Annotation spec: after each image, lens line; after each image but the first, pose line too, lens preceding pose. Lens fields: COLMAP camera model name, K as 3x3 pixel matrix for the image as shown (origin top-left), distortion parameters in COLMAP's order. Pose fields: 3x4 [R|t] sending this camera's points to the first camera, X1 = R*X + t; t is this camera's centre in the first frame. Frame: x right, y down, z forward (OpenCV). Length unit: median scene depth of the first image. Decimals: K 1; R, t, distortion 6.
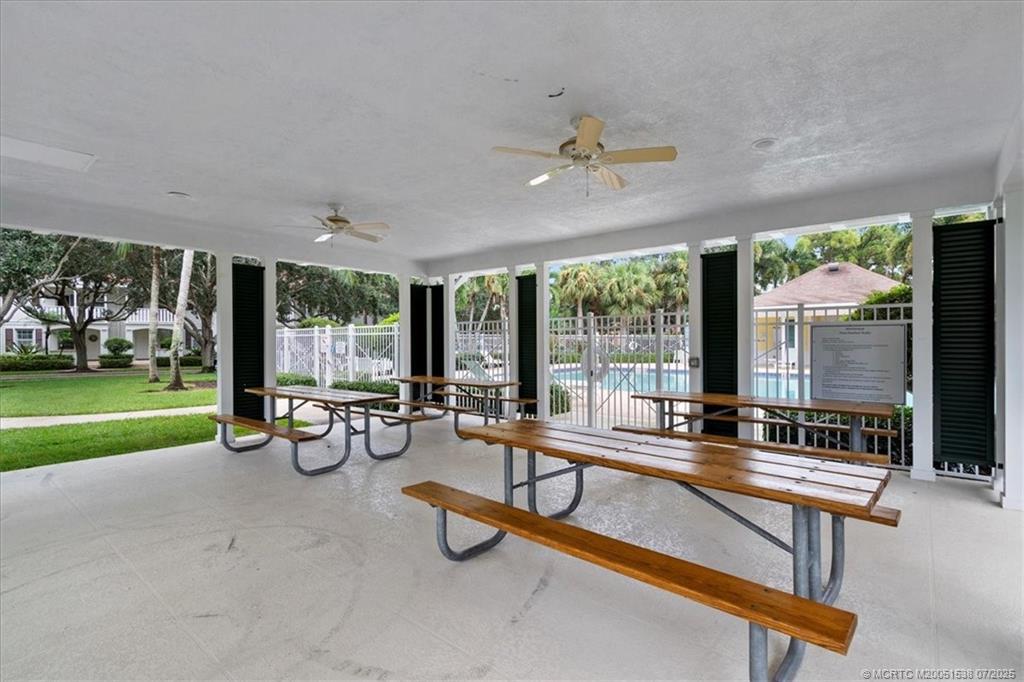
lens RADIAL K [[488.3, 0, 515.9], [0, 488.3, 339.3], [0, 0, 1]] dist [0.003113, -0.000074]
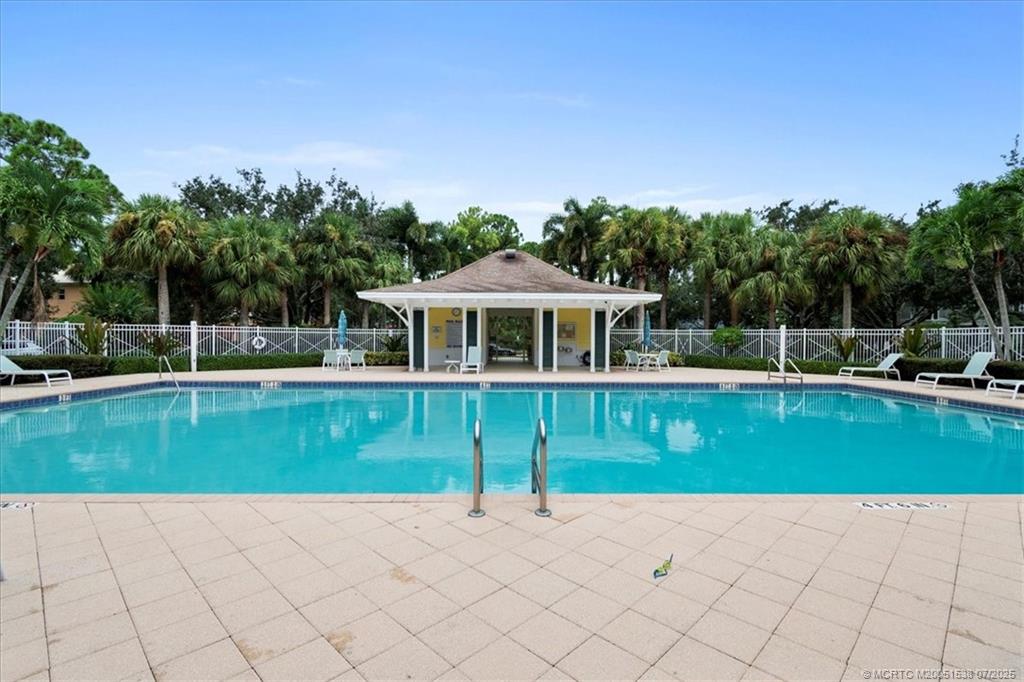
lens RADIAL K [[488.3, 0, 515.9], [0, 488.3, 339.3], [0, 0, 1]] dist [0.003113, -0.000074]
pose [[0.752407, 0.005826, 0.658673, 0.065137], [-0.007850, 0.999969, 0.000121, 0.004139], [-0.658652, -0.005261, 0.752429, 0.269179]]
